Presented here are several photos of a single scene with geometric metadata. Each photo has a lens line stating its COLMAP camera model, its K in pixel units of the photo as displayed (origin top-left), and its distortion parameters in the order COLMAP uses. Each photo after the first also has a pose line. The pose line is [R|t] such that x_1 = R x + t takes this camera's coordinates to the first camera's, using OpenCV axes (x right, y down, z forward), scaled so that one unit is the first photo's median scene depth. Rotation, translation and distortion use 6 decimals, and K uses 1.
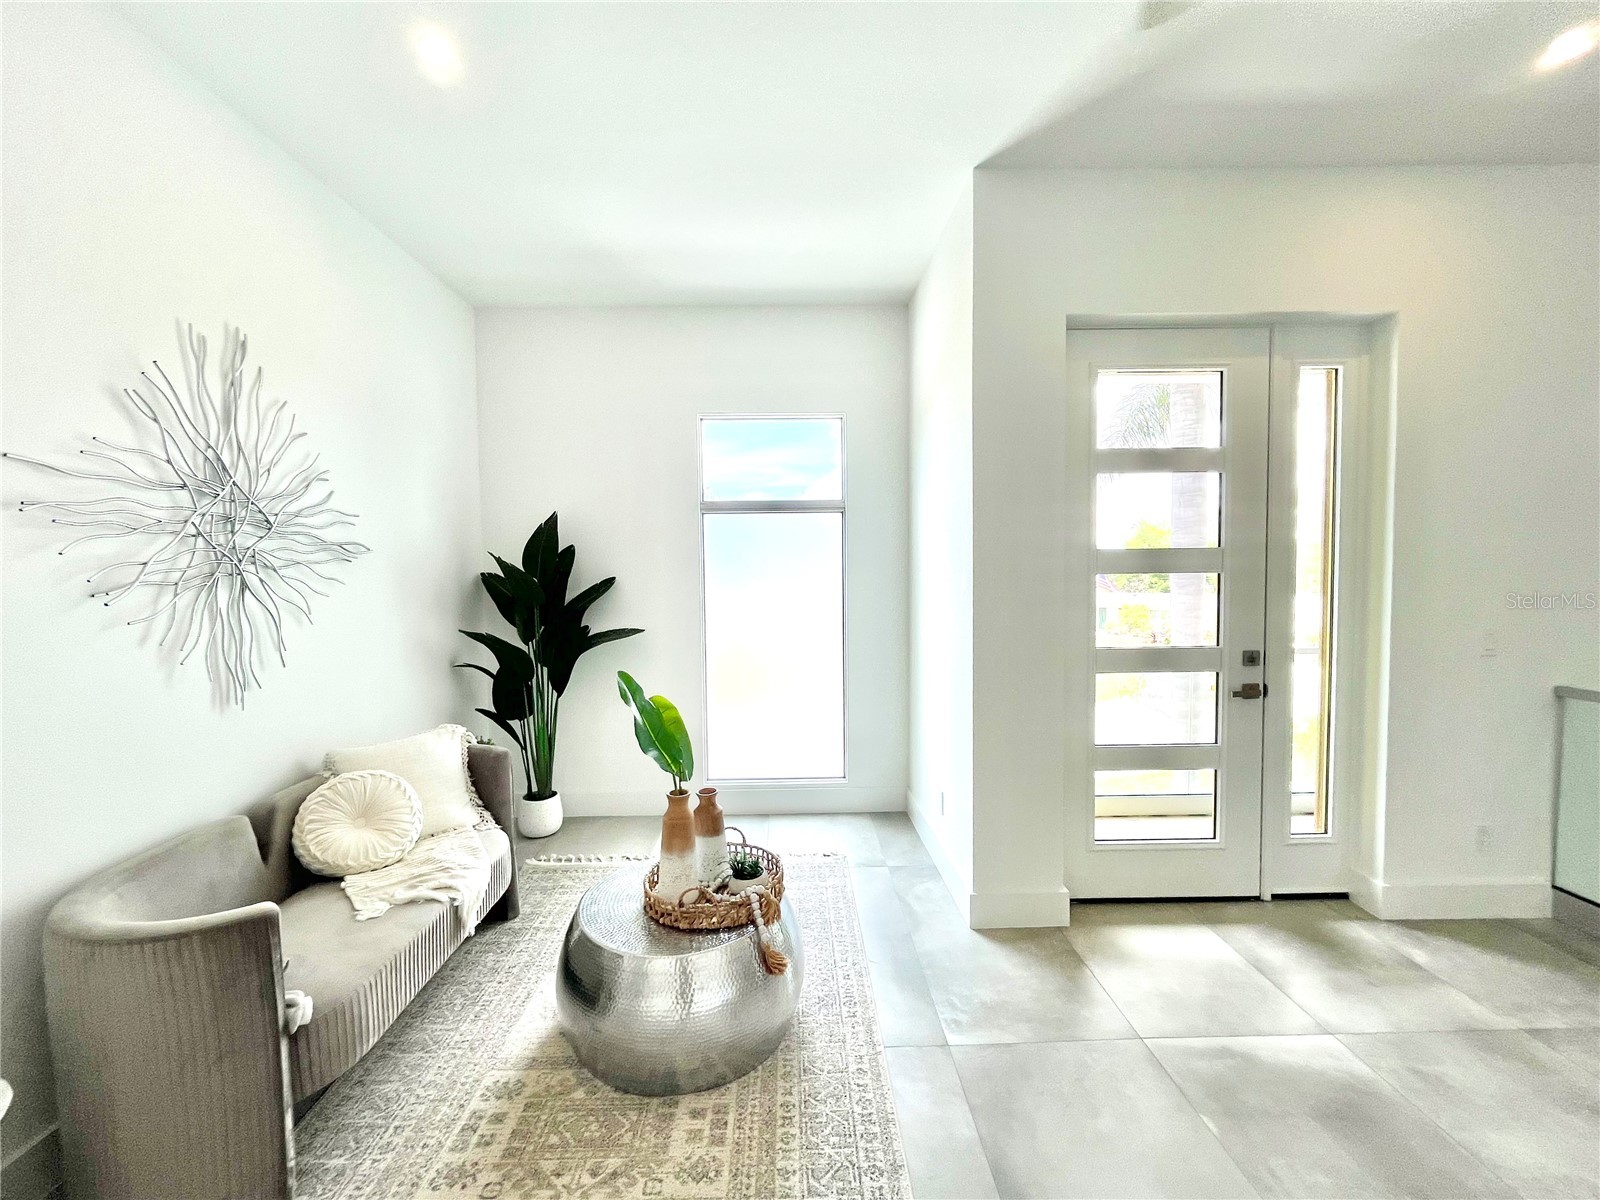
lens RADIAL K [[647.3, 0, 799.0], [0, 647.3, 602.1], [0, 0, 1]] dist [-0.003993, -0.000047]
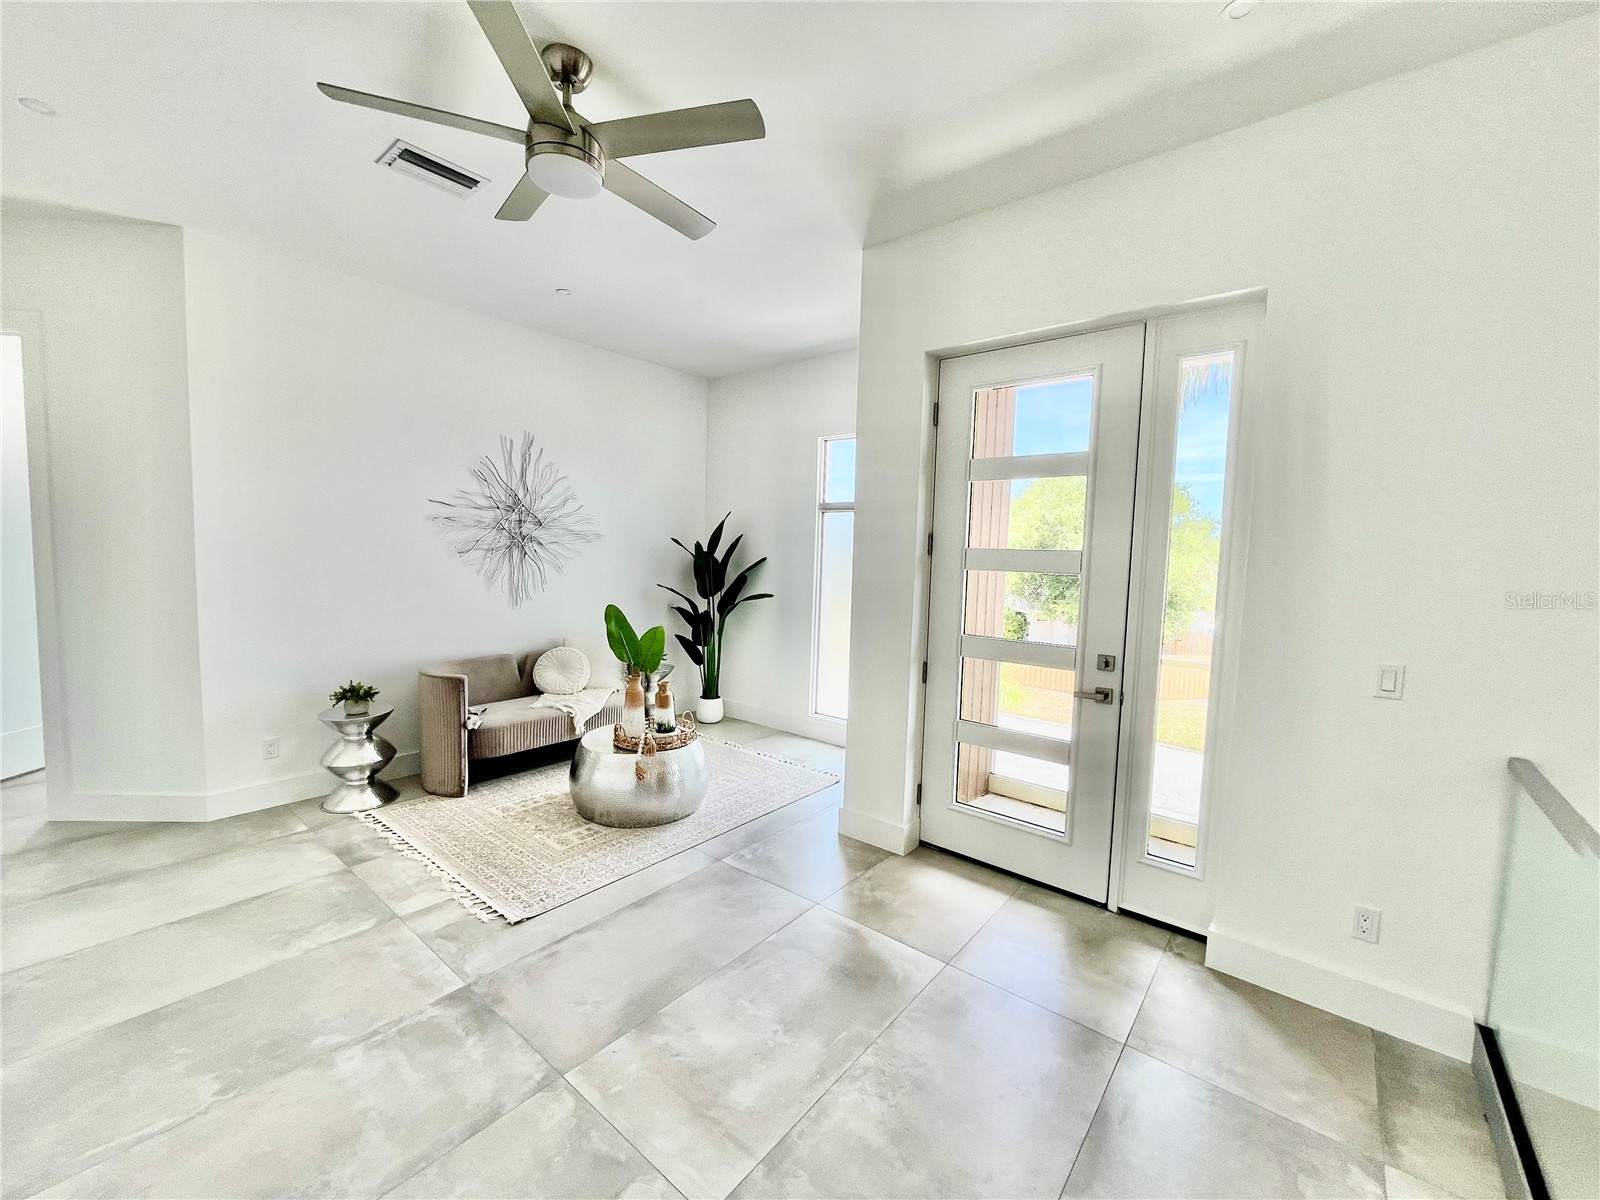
lens RADIAL K [[647.3, 0, 799.0], [0, 647.3, 602.1], [0, 0, 1]] dist [-0.003993, -0.000047]
pose [[0.765061, 0.085530, -0.638253, 1.175696], [-0.070147, 0.996311, 0.049428, -0.027463], [0.640126, 0.006956, 0.768239, -0.079452]]
